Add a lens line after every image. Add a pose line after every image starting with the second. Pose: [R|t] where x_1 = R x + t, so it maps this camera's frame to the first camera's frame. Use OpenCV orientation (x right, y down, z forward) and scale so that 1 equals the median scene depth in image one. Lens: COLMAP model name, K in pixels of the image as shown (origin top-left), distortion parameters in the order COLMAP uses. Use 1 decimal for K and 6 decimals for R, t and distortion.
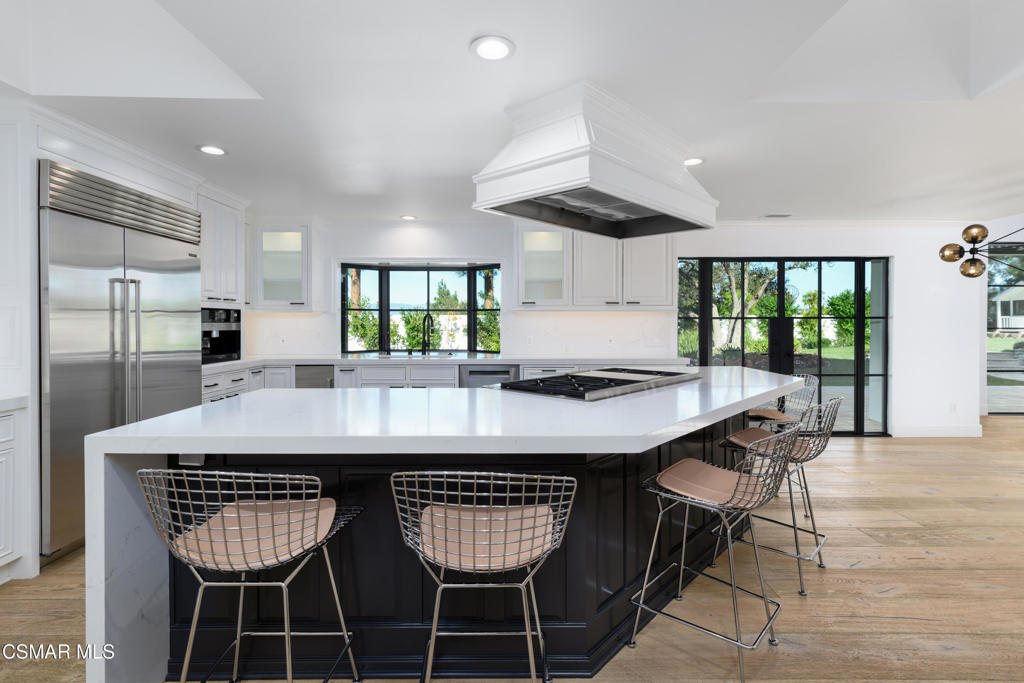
lens RADIAL K [[485.8, 0, 513.7], [0, 485.8, 321.7], [0, 0, 1]] dist [-0.000561, 0.000236]
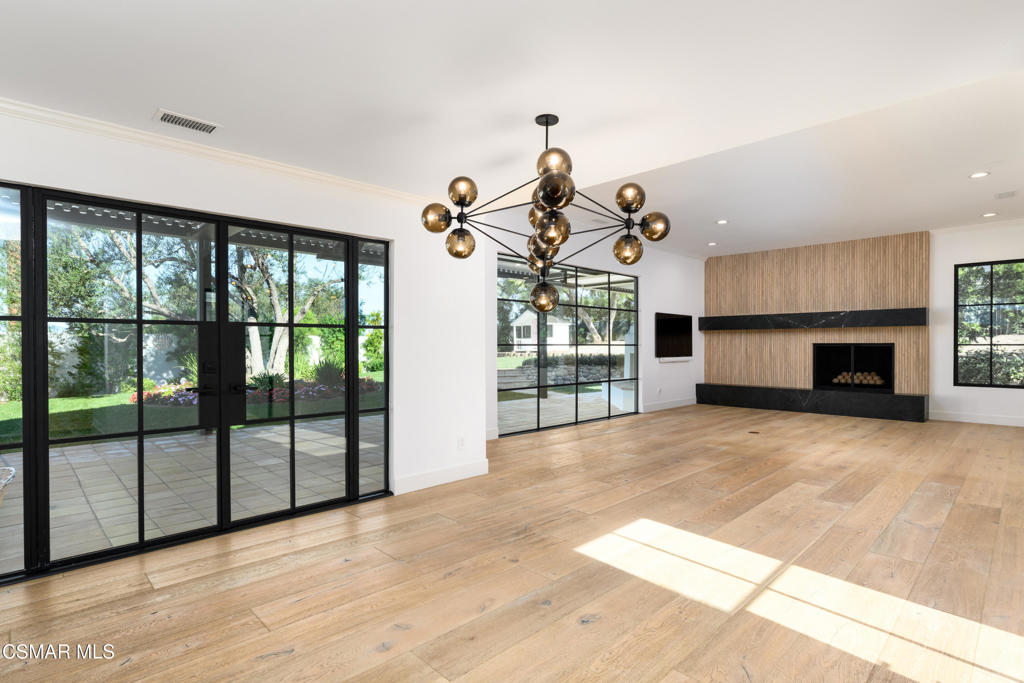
lens RADIAL K [[513.0, 0, 517.6], [0, 513.0, 344.0], [0, 0, 1]] dist [-0.005436, -0.002708]
pose [[0.709482, 0.000225, 0.704724, 0.450974], [0.002758, 0.999991, -0.003096, 0.022513], [-0.704718, 0.004140, 0.709475, 0.402343]]
